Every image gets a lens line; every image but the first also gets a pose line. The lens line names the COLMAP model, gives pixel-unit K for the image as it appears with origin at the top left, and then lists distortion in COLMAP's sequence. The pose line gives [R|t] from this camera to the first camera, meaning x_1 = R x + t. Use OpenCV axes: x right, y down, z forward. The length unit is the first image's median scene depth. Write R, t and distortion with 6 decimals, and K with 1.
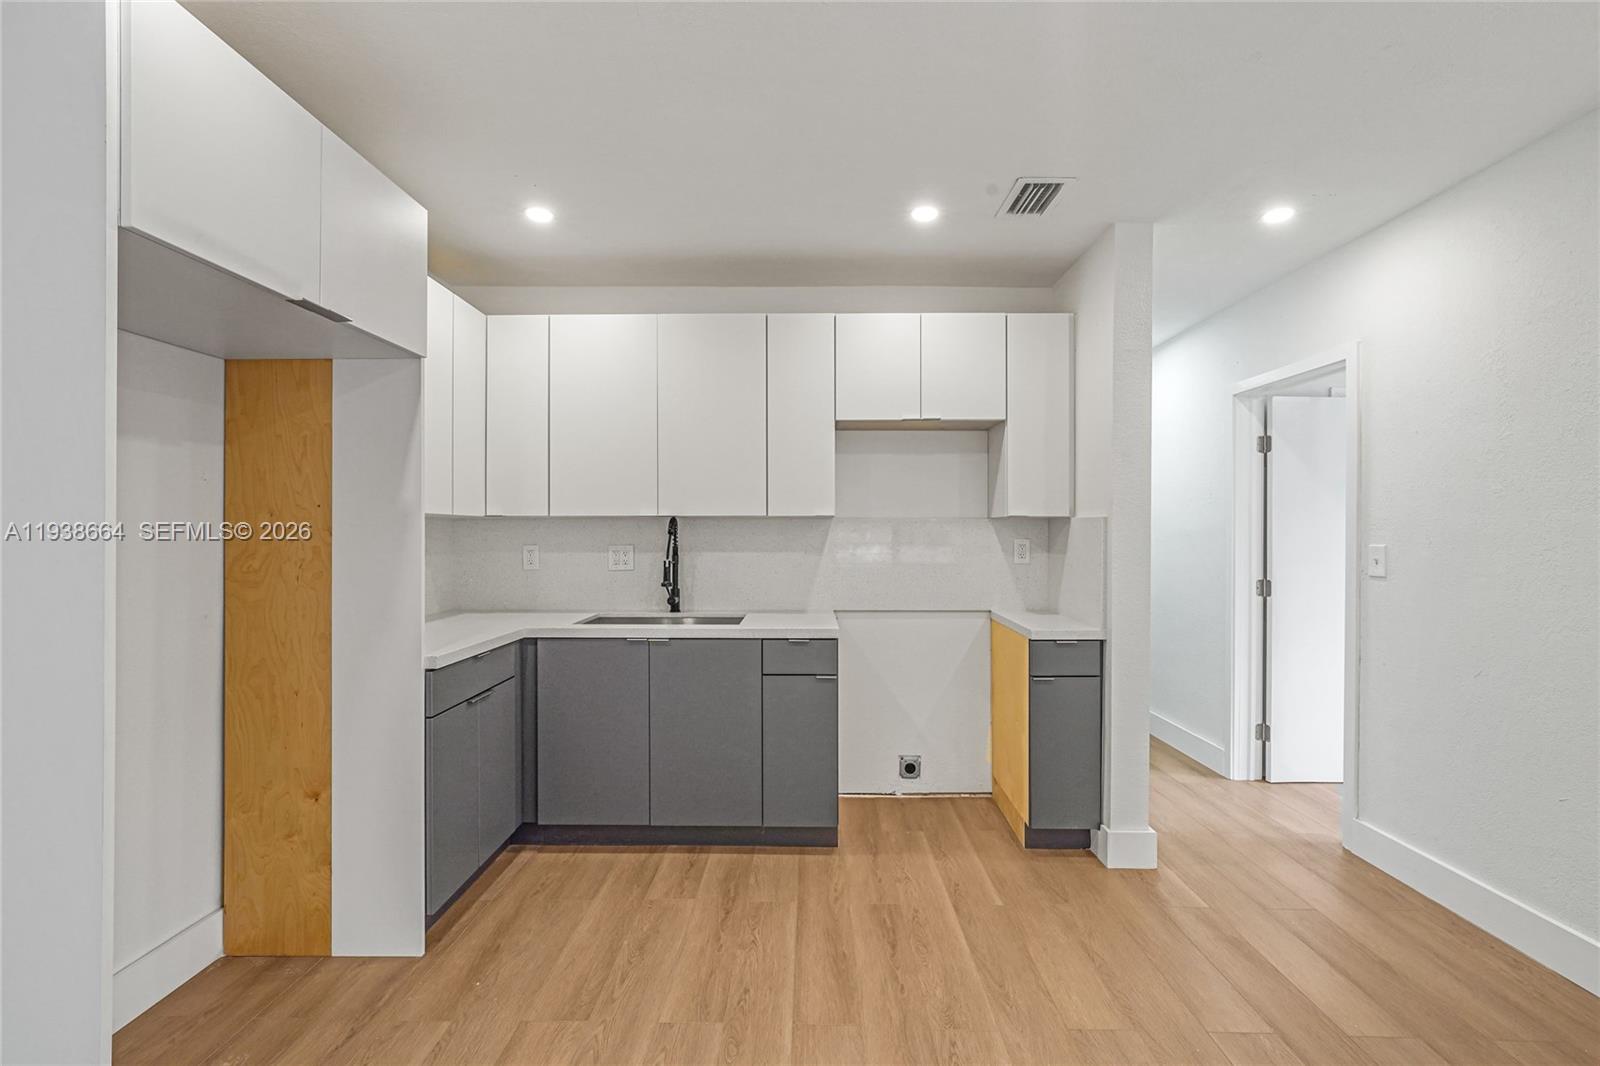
lens RADIAL K [[685.5, 0, 800.0], [0, 685.5, 533.0], [0, 0, 1]] dist [-0.010696, 0.000070]
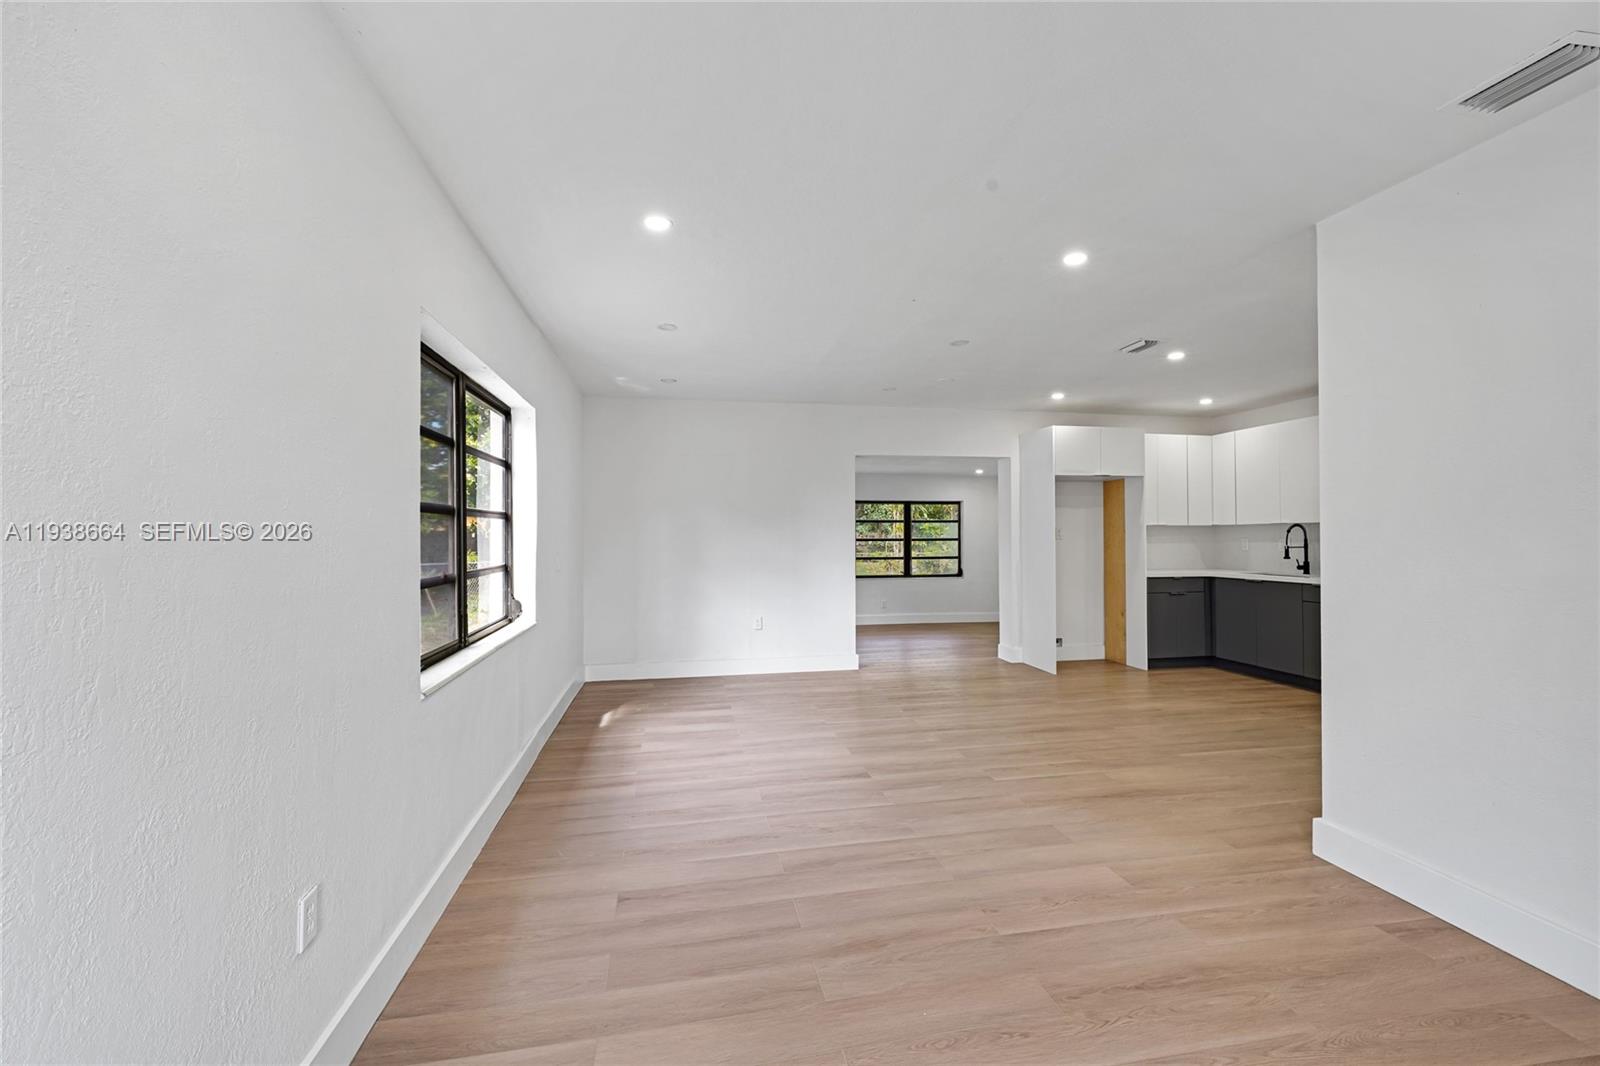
lens RADIAL K [[679.4, 0, 811.3], [0, 679.4, 528.4], [0, 0, 1]] dist [0.012110, -0.000008]
pose [[0.212349, -0.014865, -0.977081, 1.590256], [0.003087, 0.999890, -0.014541, 0.015208], [0.977189, 0.000072, 0.212372, -0.840153]]
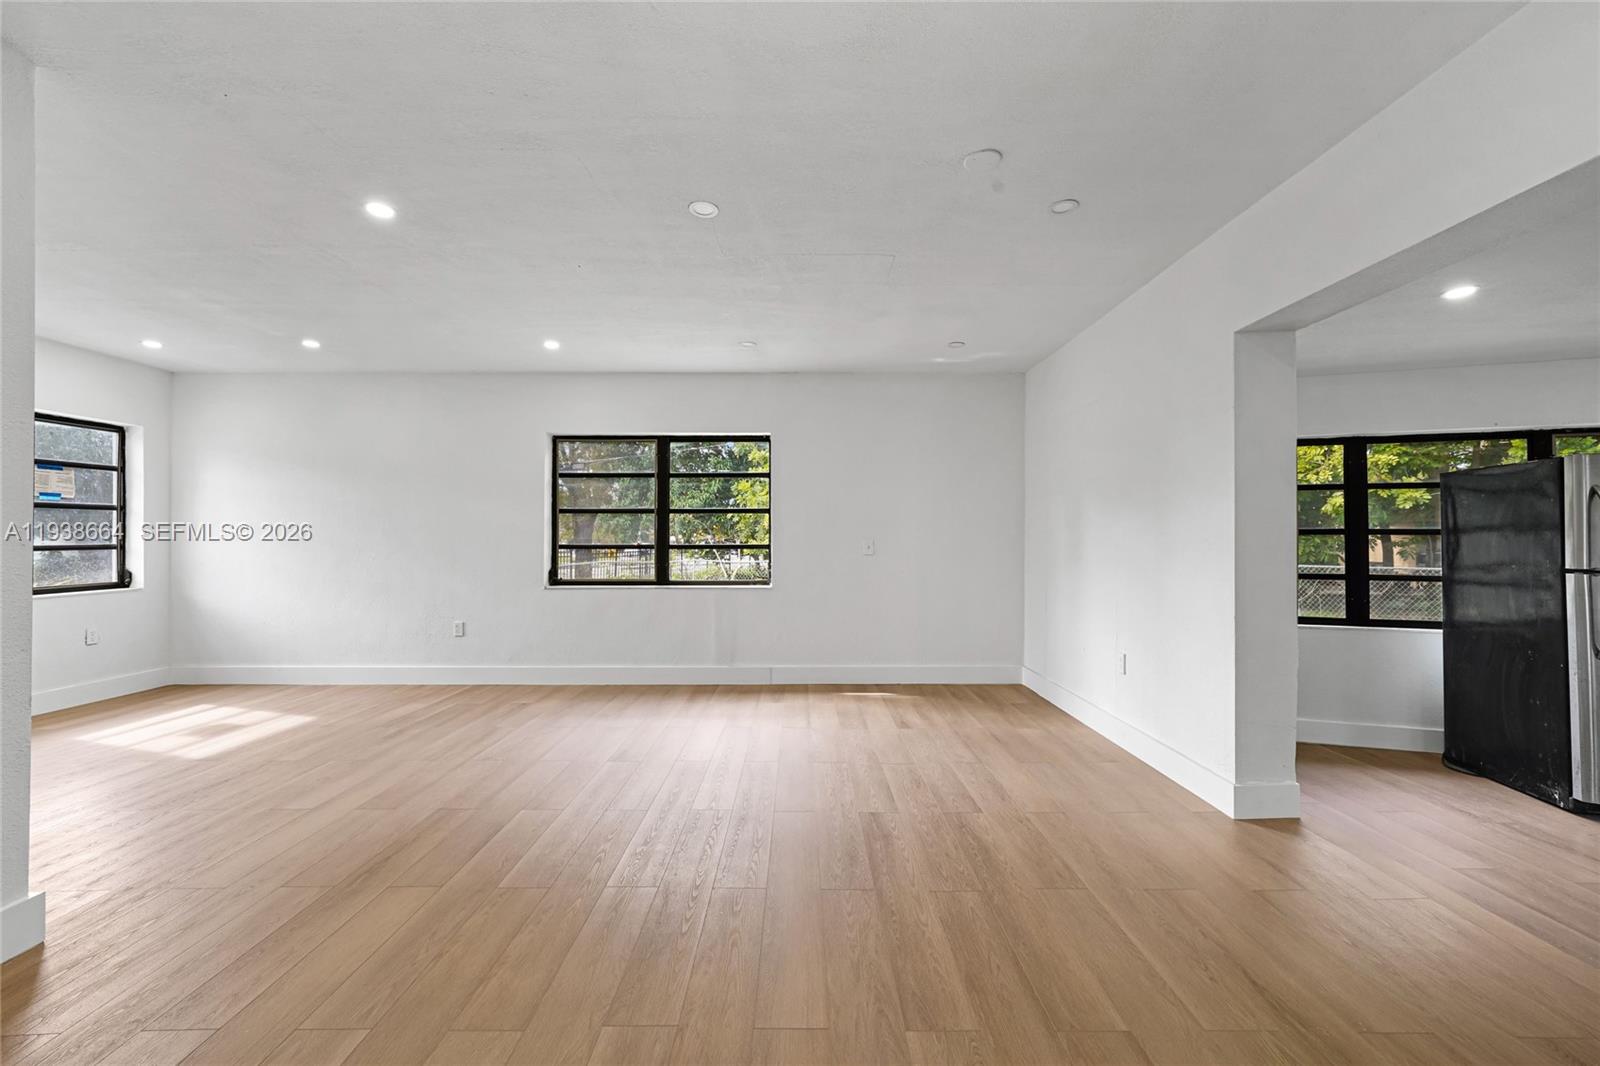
lens RADIAL K [[634.5, 0, 806.9], [0, 634.5, 539.4], [0, 0, 1]] dist [-0.017904, 0.006240]
pose [[-0.999461, -0.007735, -0.031900, 0.024511], [-0.007754, 0.999970, 0.000491, 0.049178], [0.031895, 0.000738, -0.999491, 0.732242]]
